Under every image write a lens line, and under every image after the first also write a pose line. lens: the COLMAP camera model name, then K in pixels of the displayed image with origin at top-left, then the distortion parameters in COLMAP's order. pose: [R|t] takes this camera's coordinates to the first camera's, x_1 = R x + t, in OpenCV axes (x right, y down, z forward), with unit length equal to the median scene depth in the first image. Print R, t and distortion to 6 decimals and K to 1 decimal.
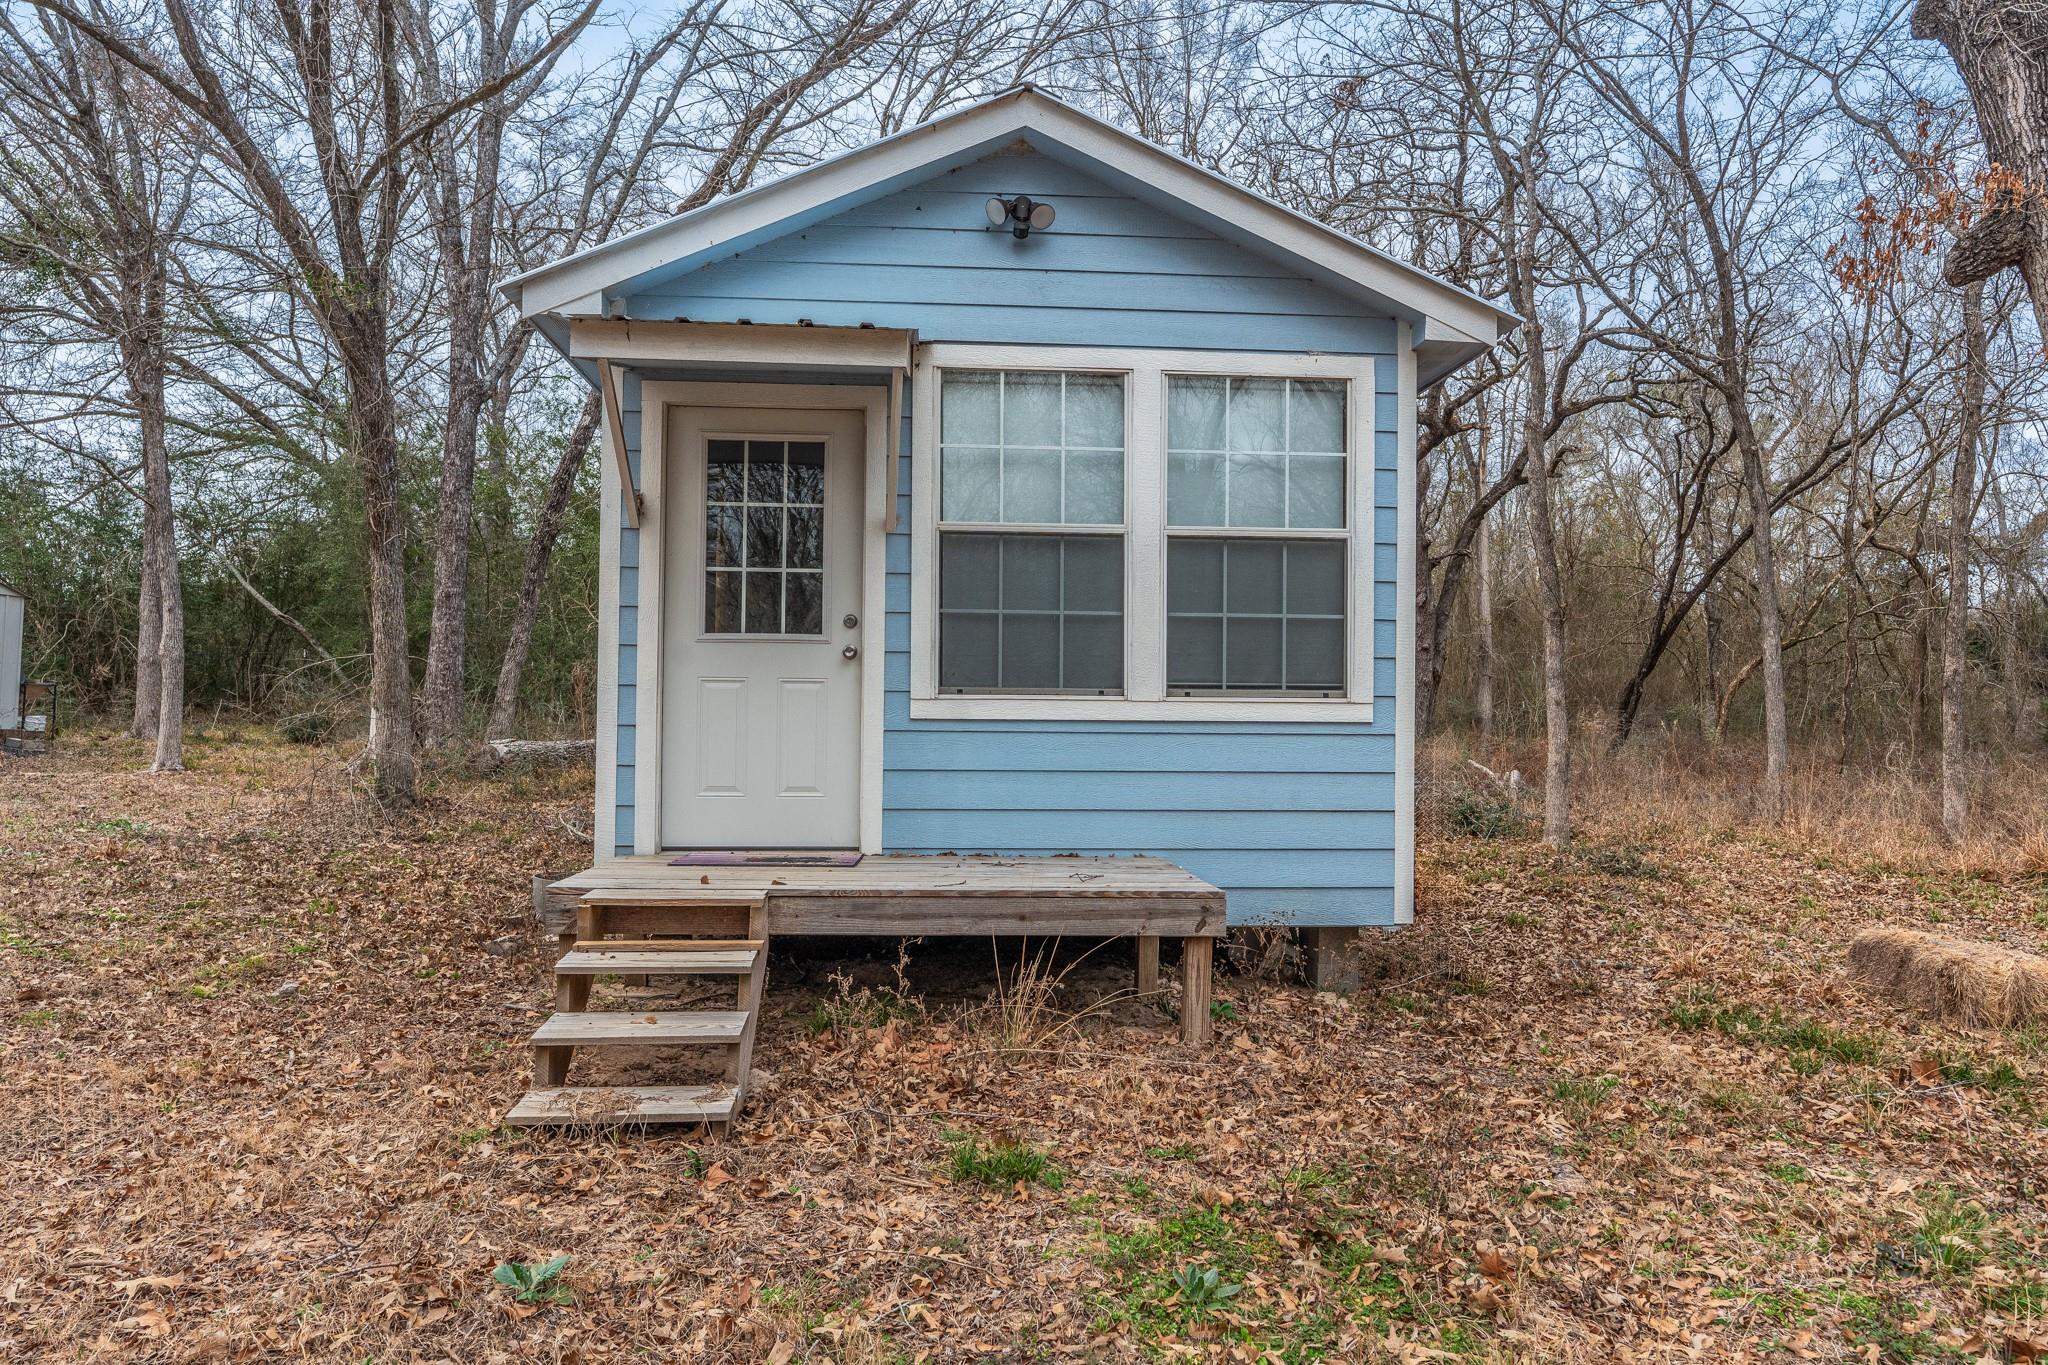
lens RADIAL K [[1389.4, 0, 1019.1], [0, 1389.4, 681.6], [0, 0, 1]] dist [-0.001458, 0.003464]
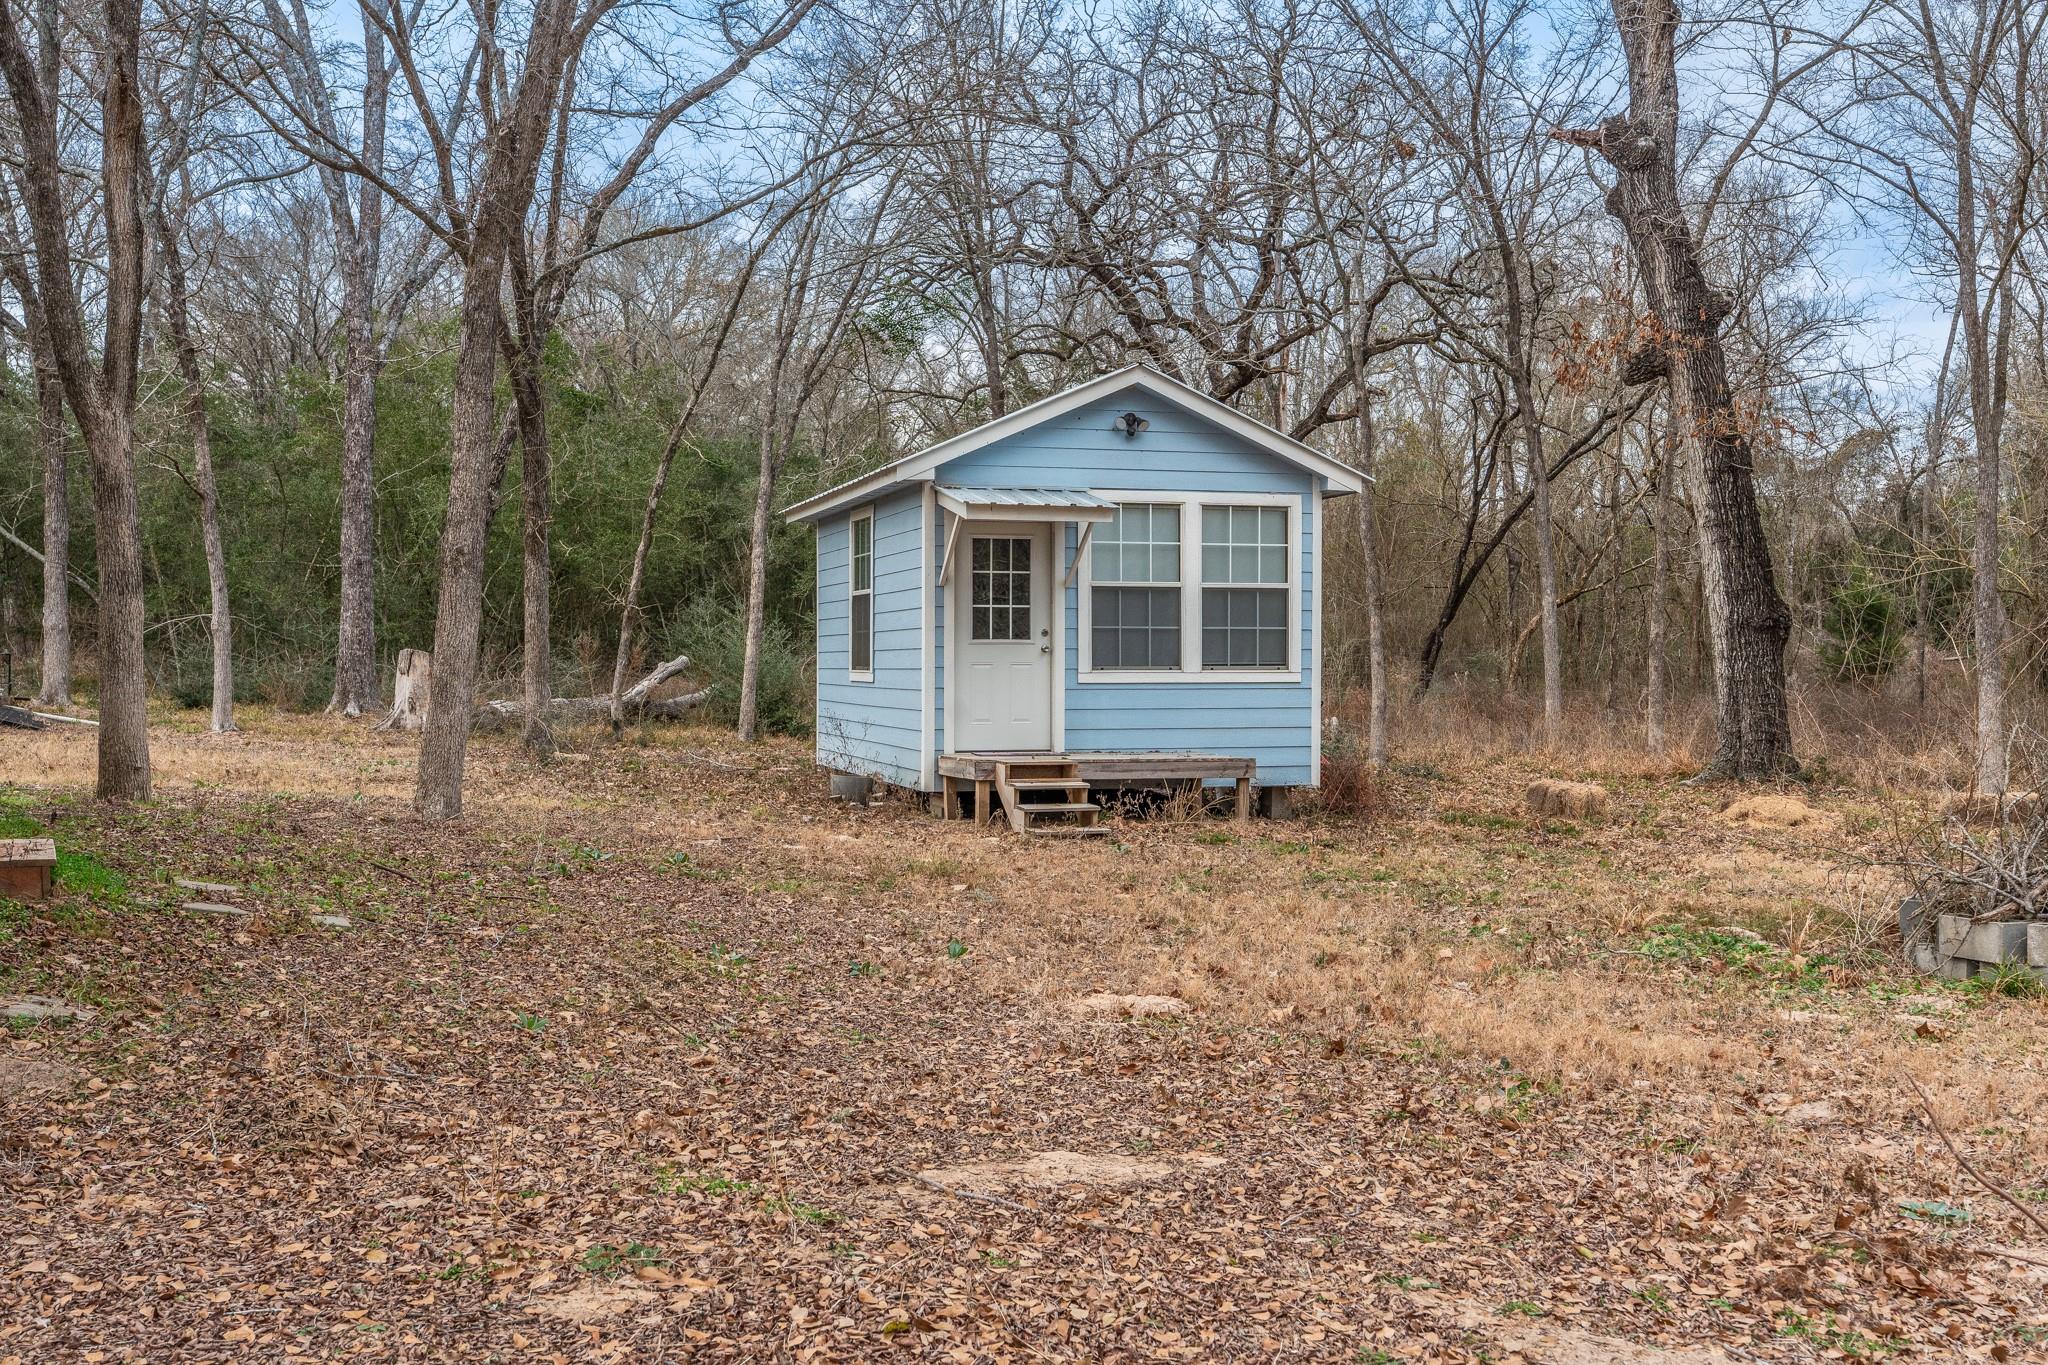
lens RADIAL K [[2097.6, 0, 1022.4], [0, 2097.6, 678.9], [0, 0, 1]] dist [0.017278, 0.000000]
pose [[0.976202, -0.011297, 0.216569, -0.769631], [0.004058, 0.999419, 0.033842, -0.076600], [-0.216826, -0.032158, 0.975681, -1.802370]]
